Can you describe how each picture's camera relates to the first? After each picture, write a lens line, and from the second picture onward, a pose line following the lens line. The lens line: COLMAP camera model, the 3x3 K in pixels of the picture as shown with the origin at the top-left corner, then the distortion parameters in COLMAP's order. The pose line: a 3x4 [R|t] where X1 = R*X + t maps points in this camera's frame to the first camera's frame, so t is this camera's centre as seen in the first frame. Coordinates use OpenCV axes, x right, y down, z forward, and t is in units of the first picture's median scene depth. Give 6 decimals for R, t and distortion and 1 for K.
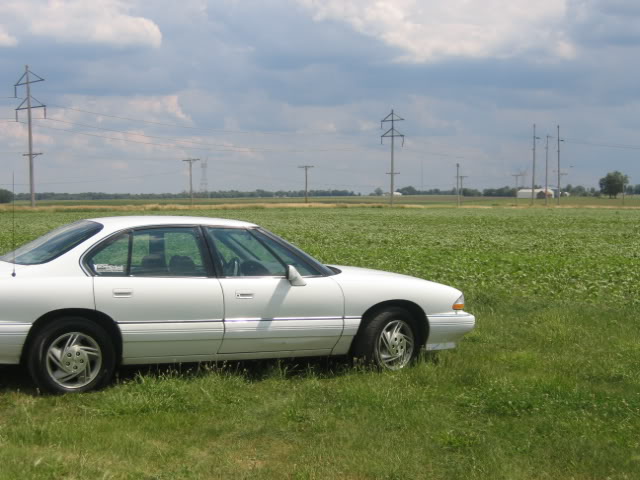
lens RADIAL K [[1141.9, 0, 320.0], [0, 1141.9, 240.0], [0, 0, 1]] dist [-0.127652, 0.209119]
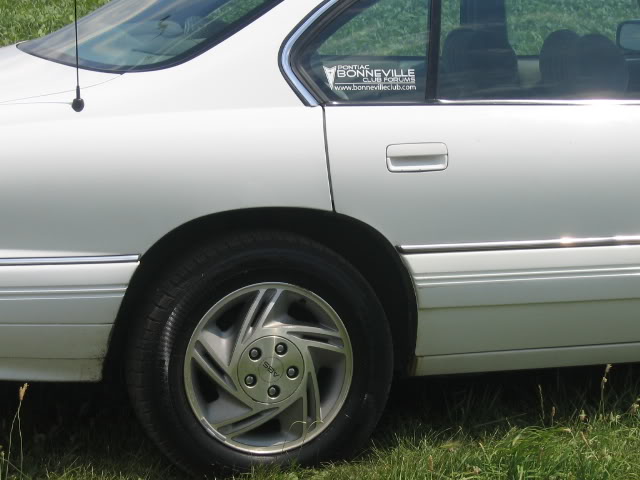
lens RADIAL K [[1906.5, 0, 320.0], [0, 1906.5, 240.0], [0, 0, 1]] dist [-0.047327, 0.283648]
pose [[0.988792, 0.001123, -0.149296, -0.120090], [0.015739, 0.993616, 0.111712, 0.009783], [0.148469, -0.112809, 0.982462, 0.468079]]
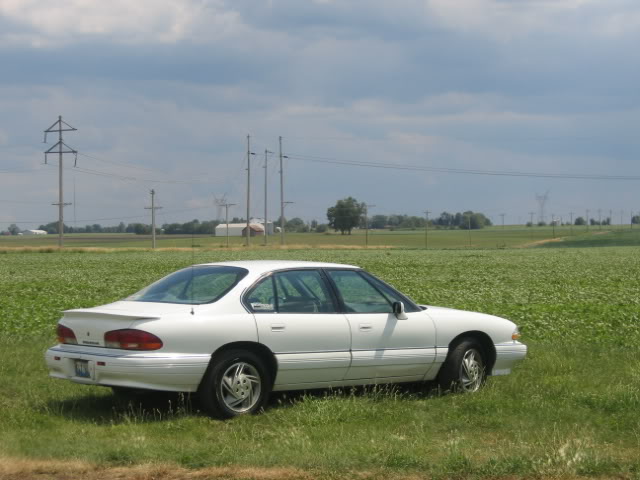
lens RADIAL K [[1606.5, 0, 320.0], [0, 1606.5, 240.0], [0, 0, 1]] dist [-0.033293, 0.016887]
pose [[0.971810, -0.012466, 0.235436, -0.509624], [0.020697, 0.999257, -0.032523, 0.011975], [-0.234856, 0.036479, 0.971345, -0.585463]]
